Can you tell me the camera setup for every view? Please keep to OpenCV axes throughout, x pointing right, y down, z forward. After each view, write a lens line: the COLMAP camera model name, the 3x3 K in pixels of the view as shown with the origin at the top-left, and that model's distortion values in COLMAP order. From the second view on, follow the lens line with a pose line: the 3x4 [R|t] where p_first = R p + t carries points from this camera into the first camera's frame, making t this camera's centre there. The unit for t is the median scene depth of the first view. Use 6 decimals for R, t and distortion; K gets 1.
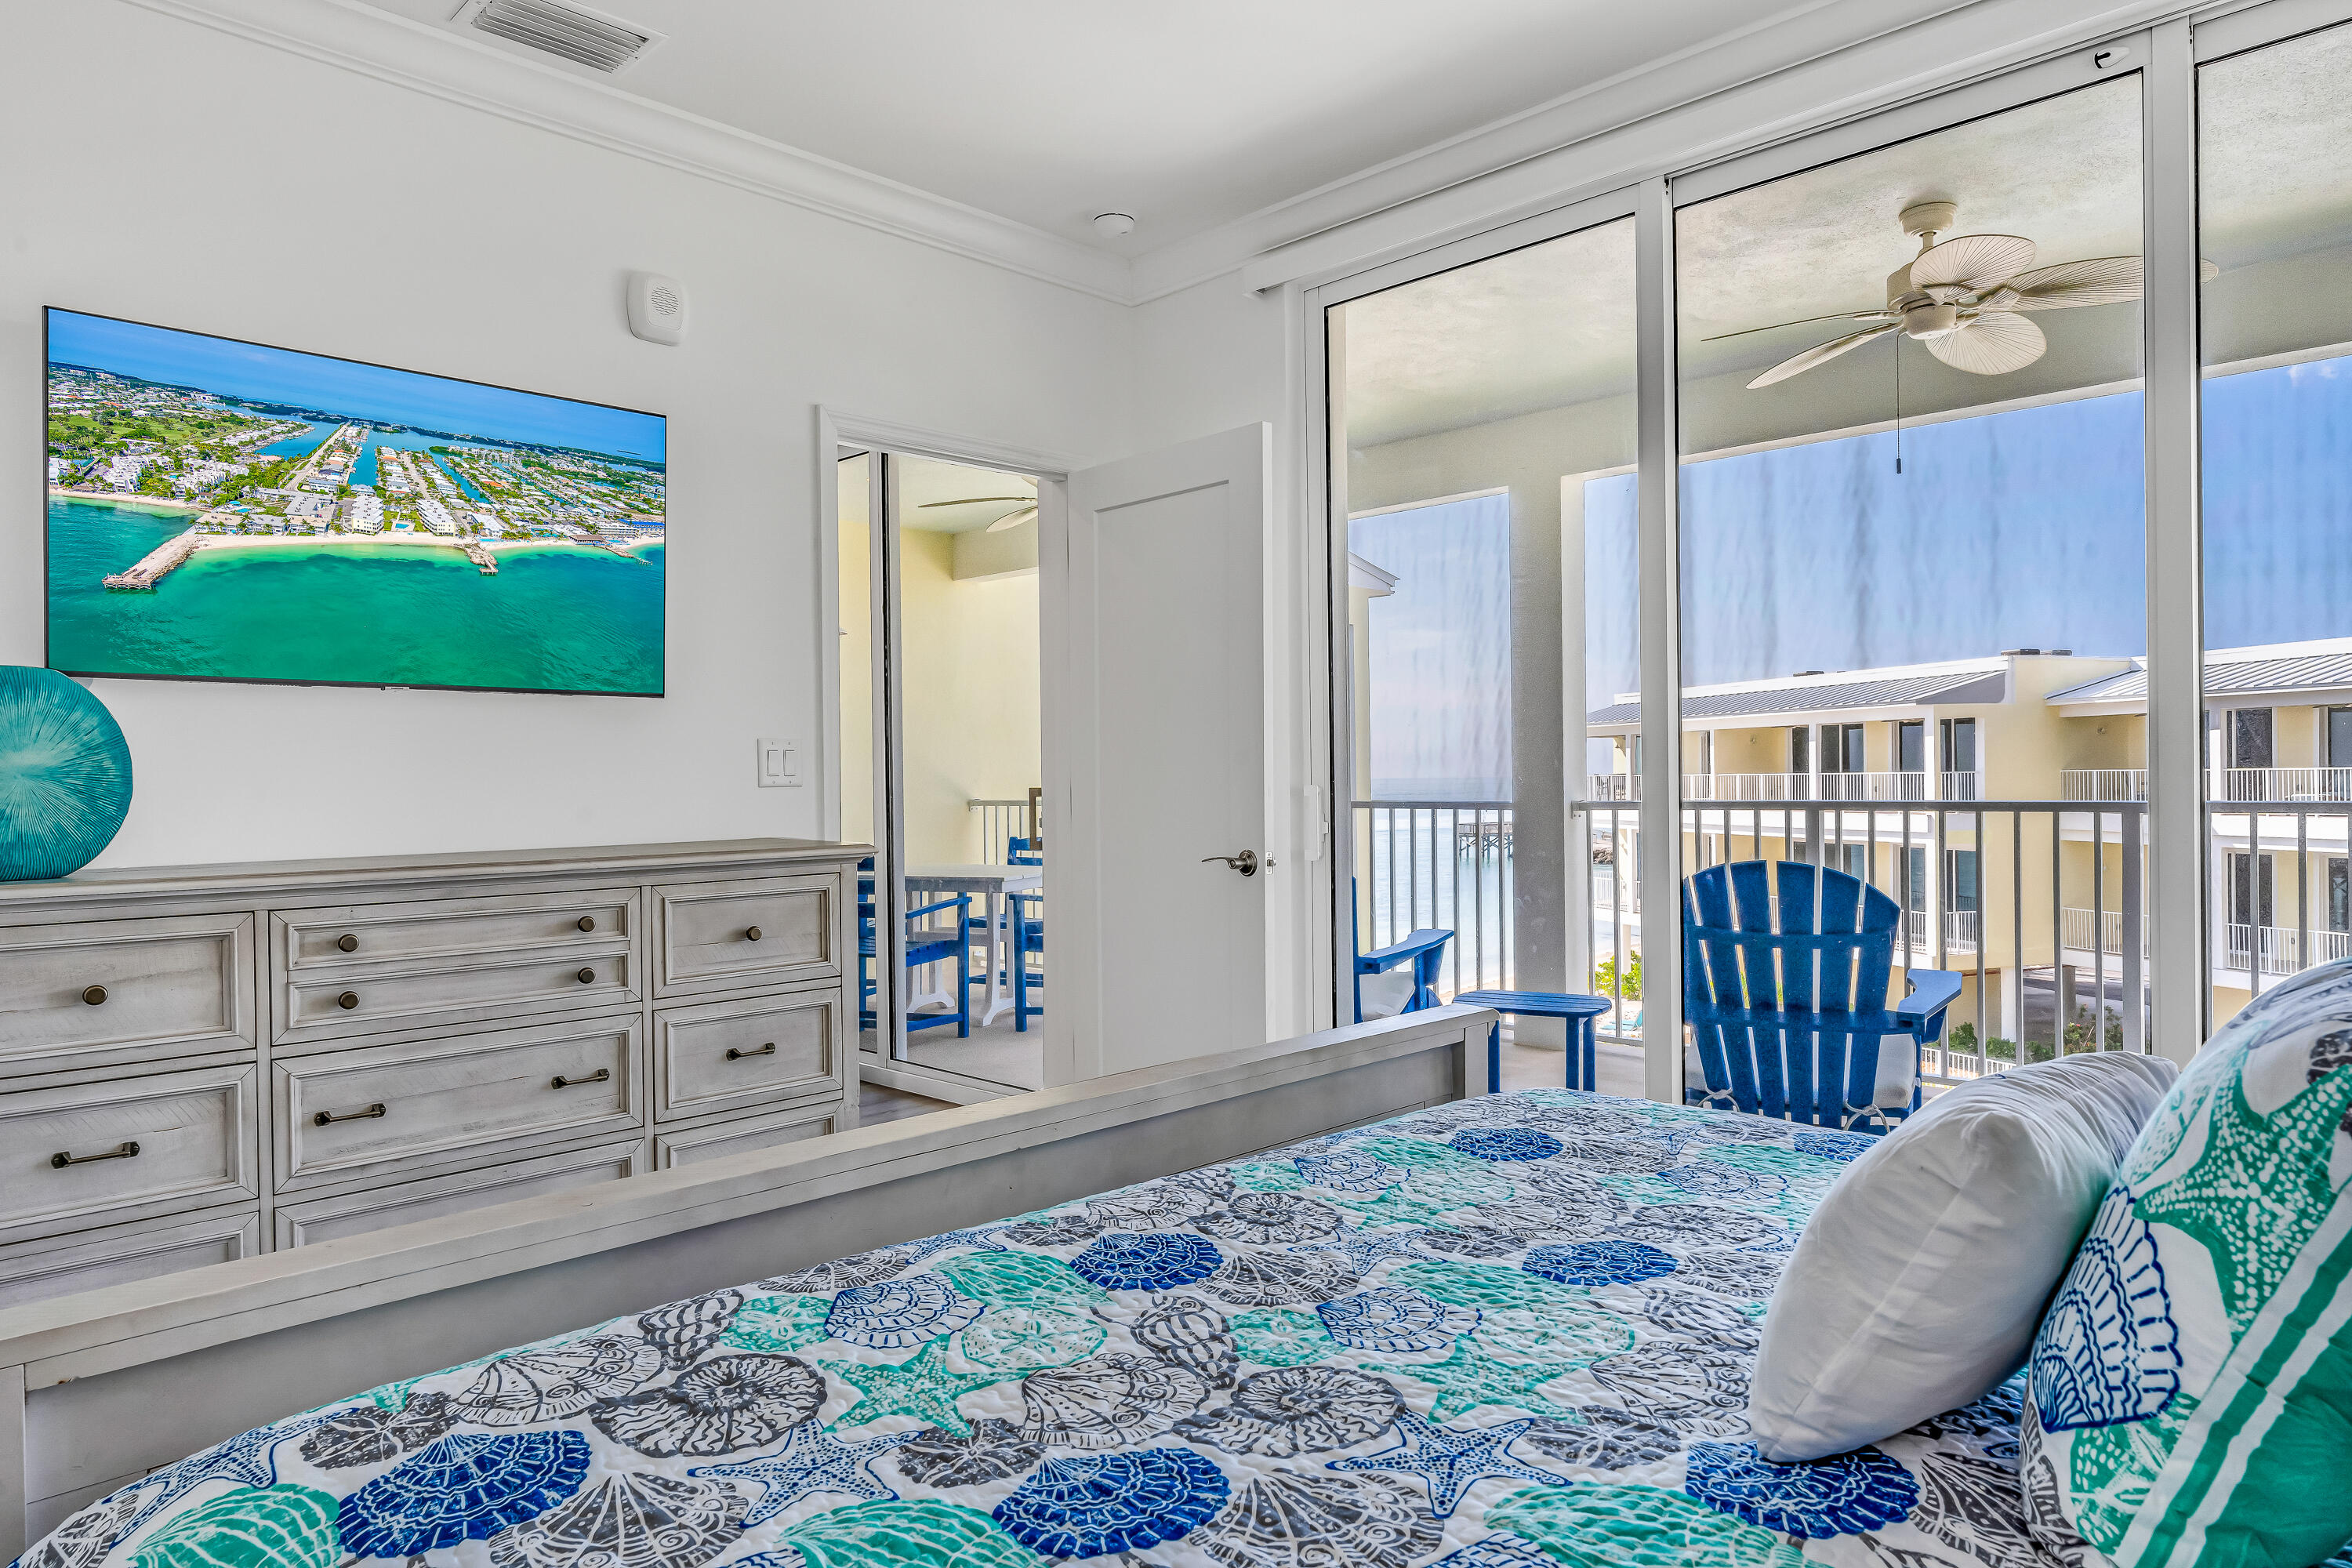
lens RADIAL K [[1466.6, 0, 1172.7], [0, 1466.6, 783.3], [0, 0, 1]] dist [0.008972, -0.003595]
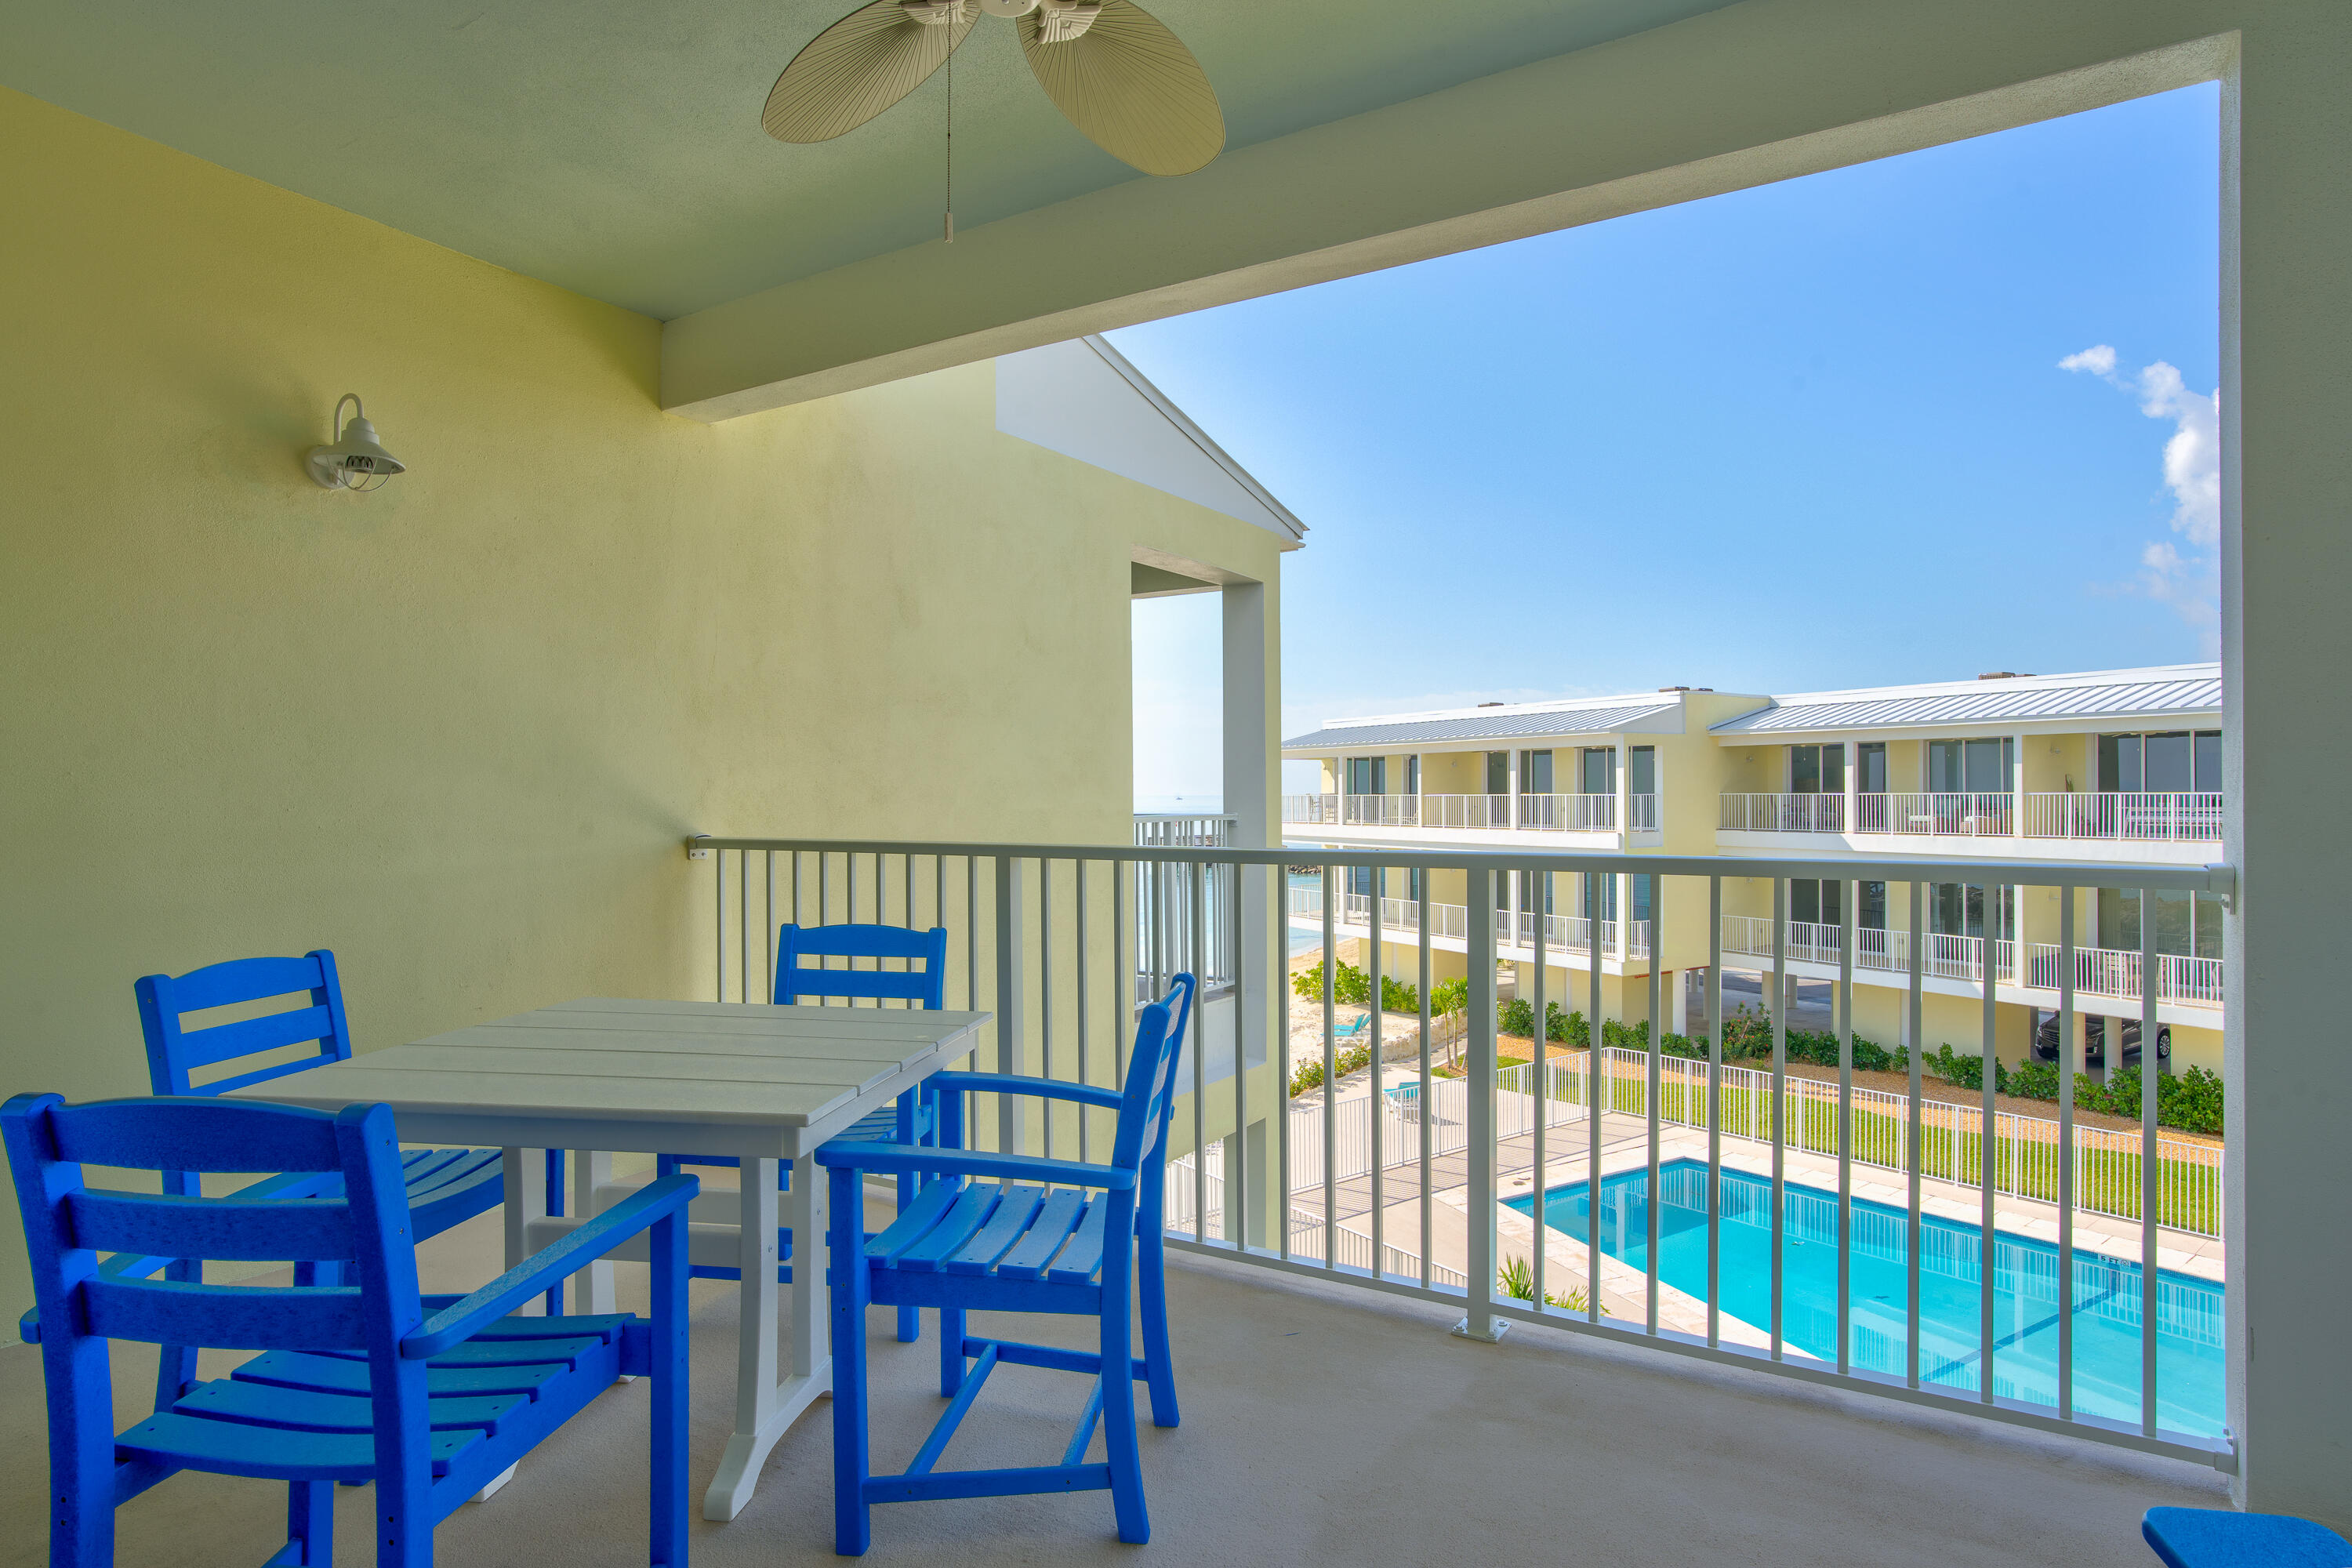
lens RADIAL K [[1296.0, 0, 1209.7], [0, 1296.0, 792.6], [0, 0, 1]] dist [-0.024950, 0.000952]
pose [[0.969872, 0.006503, 0.243527, -0.018599], [-0.004951, 0.999963, -0.006982, -0.000527], [-0.243564, 0.005566, 0.969869, 0.134069]]
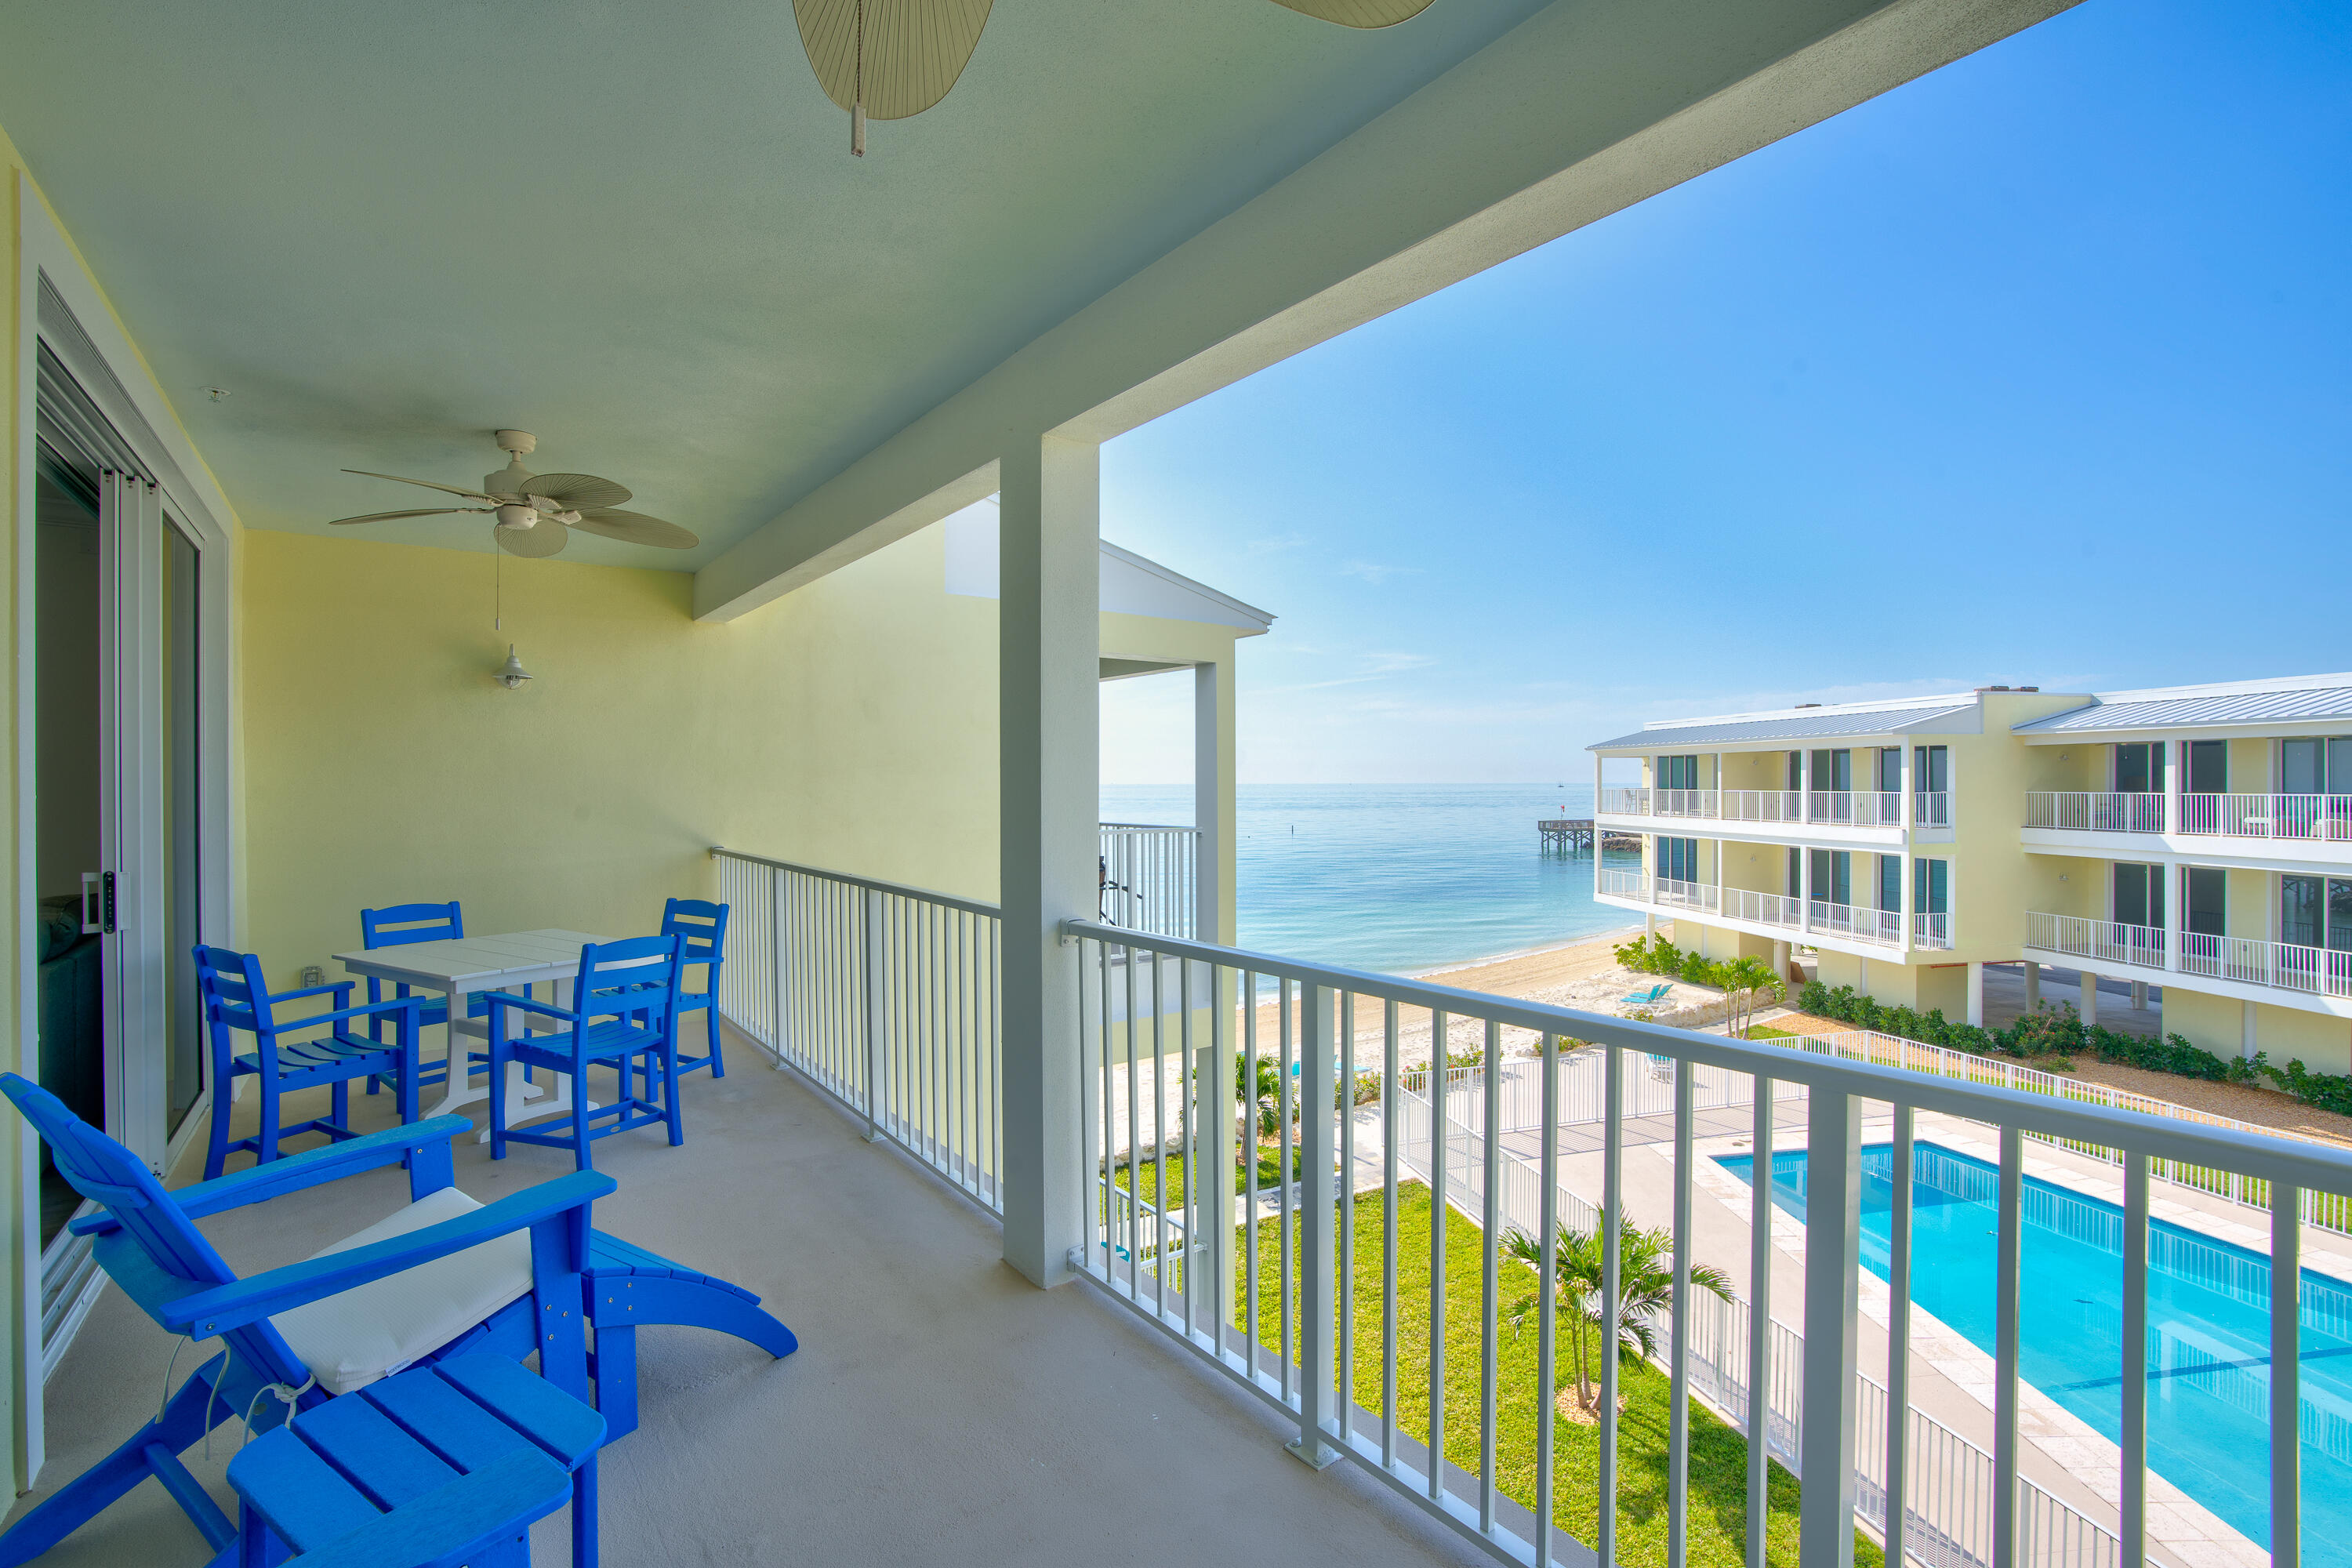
lens RADIAL K [[1067.6, 0, 1165.6], [0, 1067.6, 790.9], [0, 0, 1]] dist [-0.035022, 0.004105]
pose [[0.987488, 0.008834, -0.157444, 0.070187], [-0.008108, 0.999953, 0.005251, -0.008345], [0.157483, -0.003908, 0.987514, 0.092210]]
